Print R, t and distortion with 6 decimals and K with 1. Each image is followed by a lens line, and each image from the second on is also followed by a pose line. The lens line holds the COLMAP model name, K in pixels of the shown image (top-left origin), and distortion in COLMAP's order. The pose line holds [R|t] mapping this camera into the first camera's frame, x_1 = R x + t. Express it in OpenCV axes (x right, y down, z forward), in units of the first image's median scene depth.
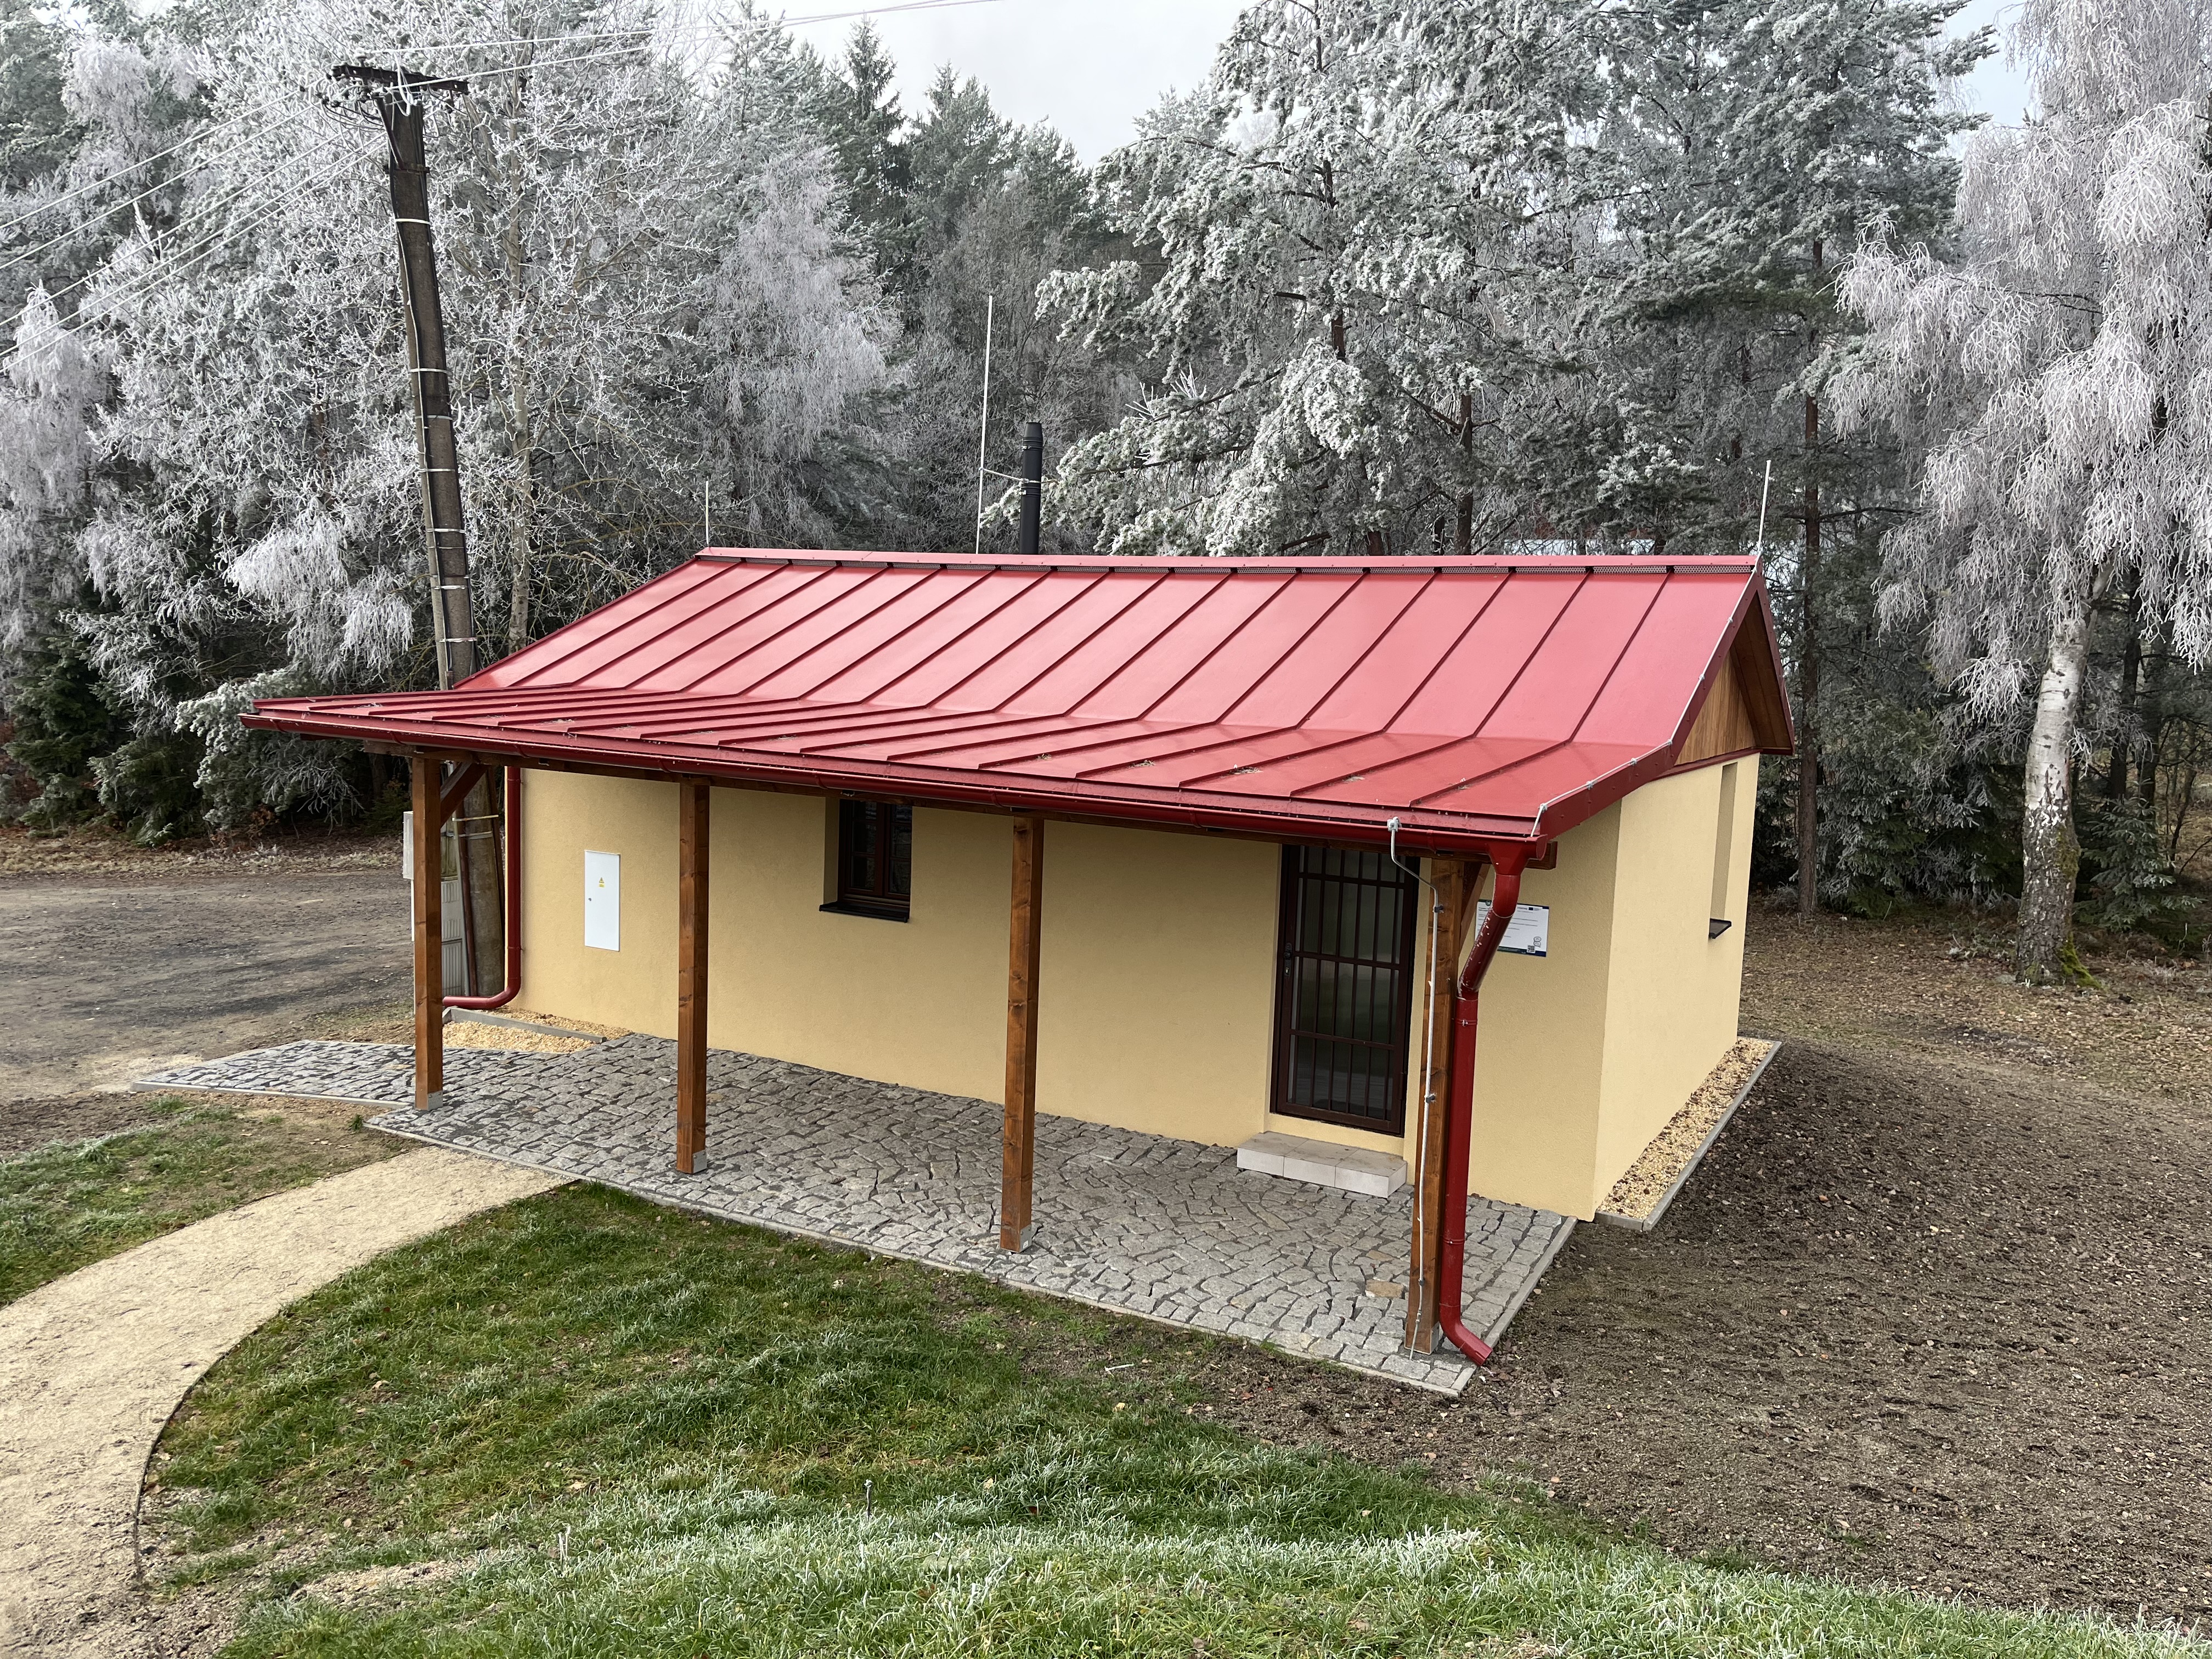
lens RADIAL K [[1631.1, 0, 1111.5], [0, 1631.1, 808.1], [0, 0, 1]] dist [0.112077, -0.152310]
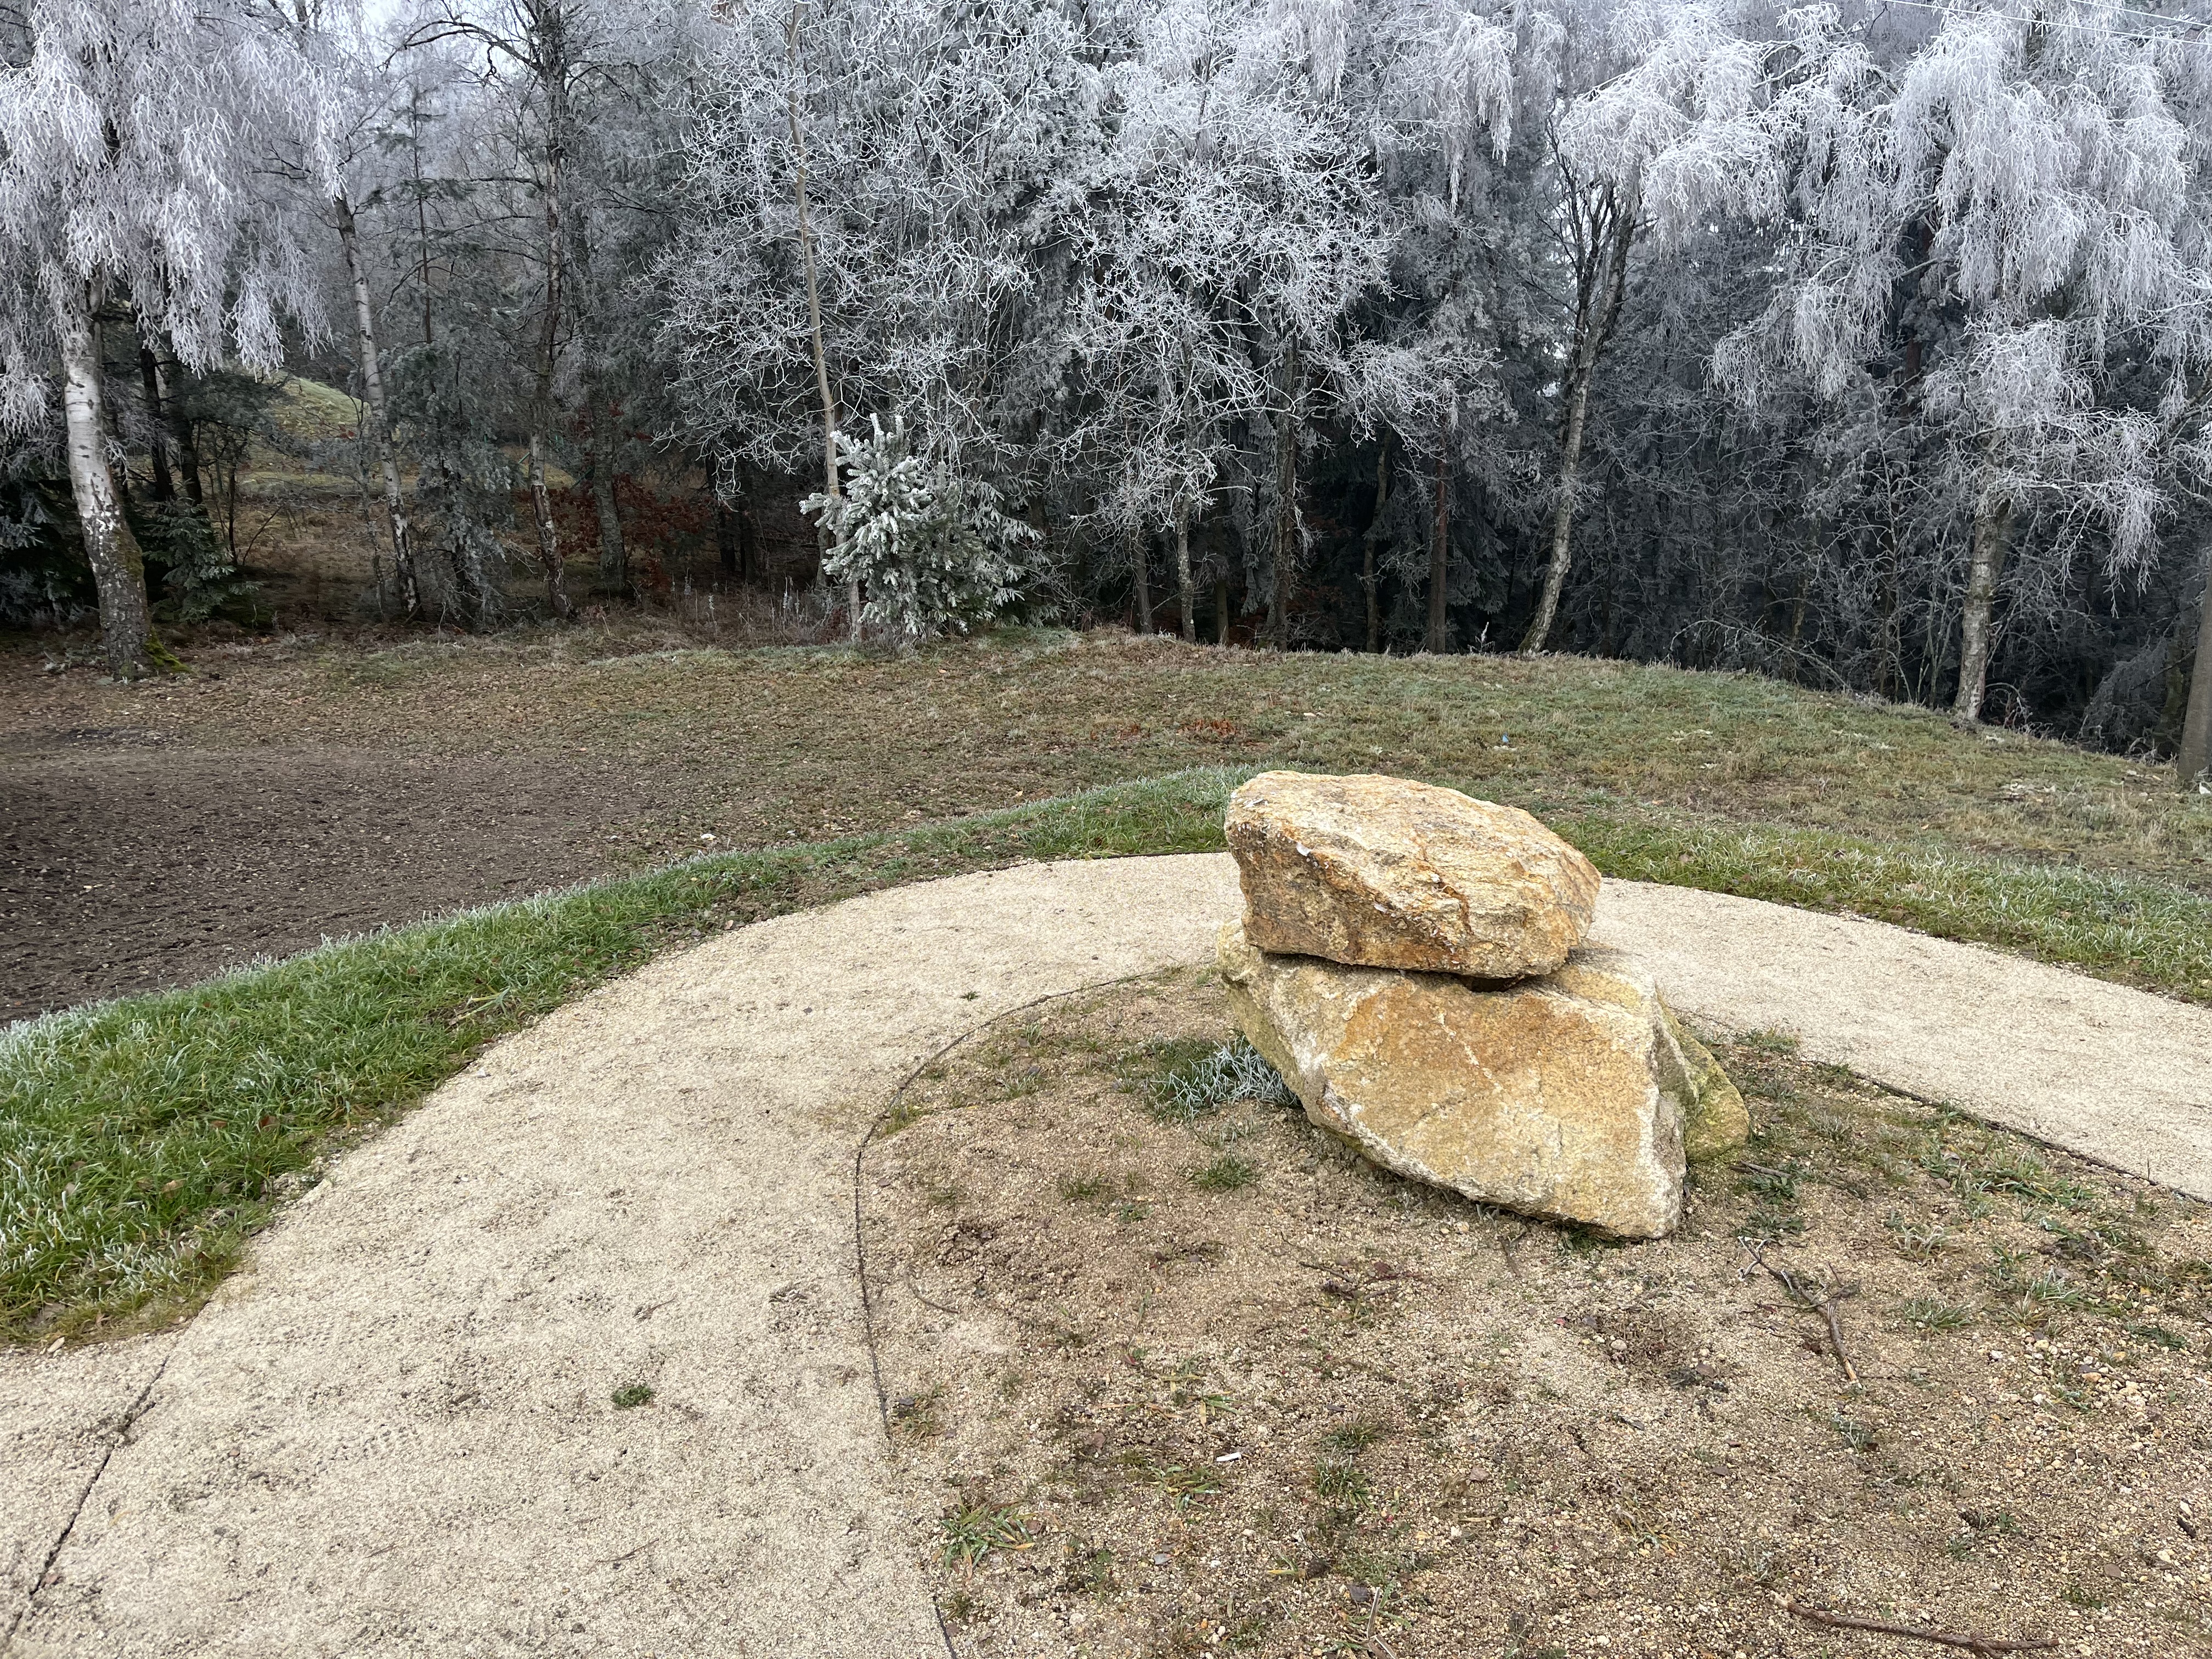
lens RADIAL K [[1643.4, 0, 1117.2], [0, 1643.4, 792.4], [0, 0, 1]] dist [0.074256, -0.104700]
pose [[0.491401, -0.259269, 0.831448, -0.050607], [0.123042, 0.965754, 0.228429, 0.008338], [-0.862198, -0.009947, 0.506473, -0.103290]]
